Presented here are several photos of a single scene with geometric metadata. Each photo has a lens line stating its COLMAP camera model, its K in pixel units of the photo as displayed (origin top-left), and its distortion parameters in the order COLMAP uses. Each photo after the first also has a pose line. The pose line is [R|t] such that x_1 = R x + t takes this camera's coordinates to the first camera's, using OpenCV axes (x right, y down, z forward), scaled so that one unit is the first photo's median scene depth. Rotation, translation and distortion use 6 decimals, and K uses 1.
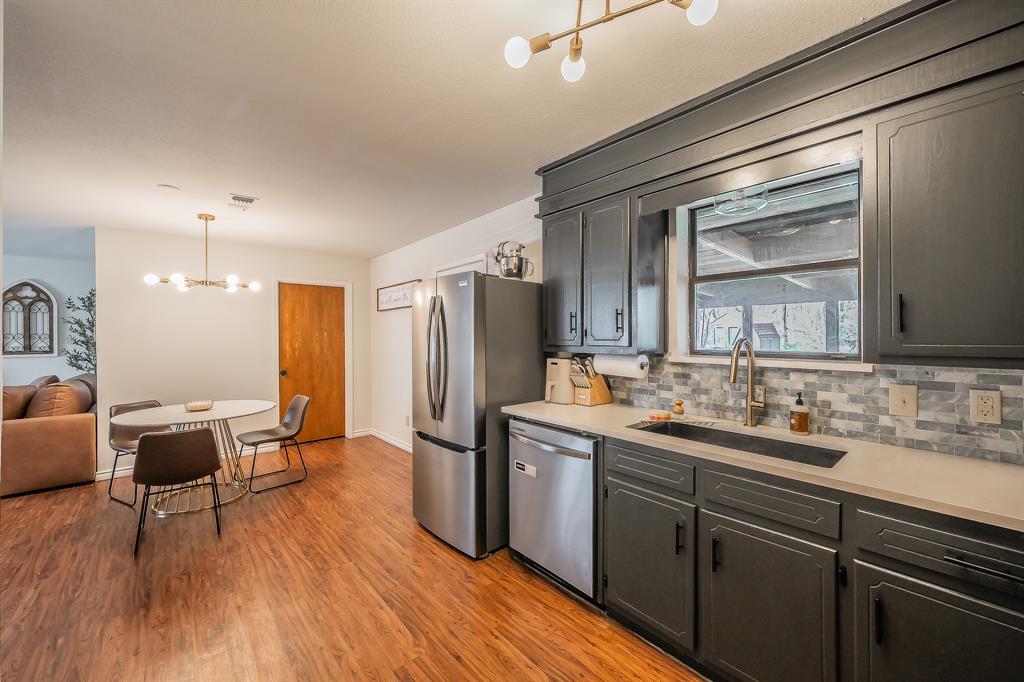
lens RADIAL K [[398.4, 0, 509.9], [0, 398.4, 335.9], [0, 0, 1]] dist [0.000063, 0.000180]
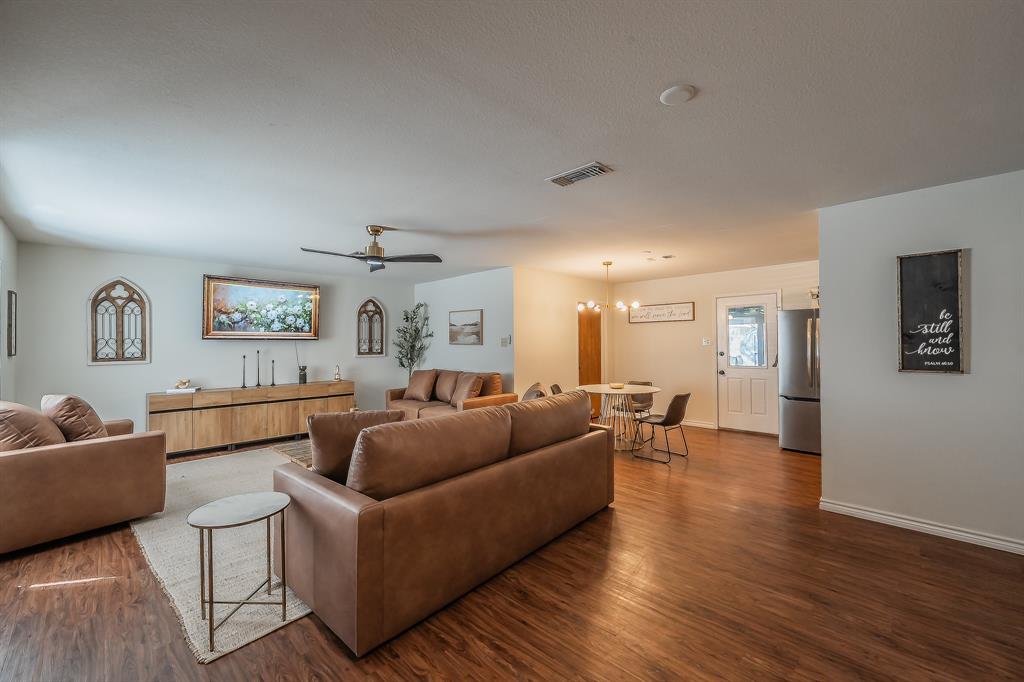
lens RADIAL K [[414.9, 0, 510.9], [0, 414.9, 339.7], [0, 0, 1]] dist [-0.001546, -0.000120]
pose [[0.997526, 0.002629, 0.070252, -0.883519], [-0.002048, 0.999963, -0.008340, 0.007745], [-0.070272, 0.008175, 0.997494, -0.398151]]
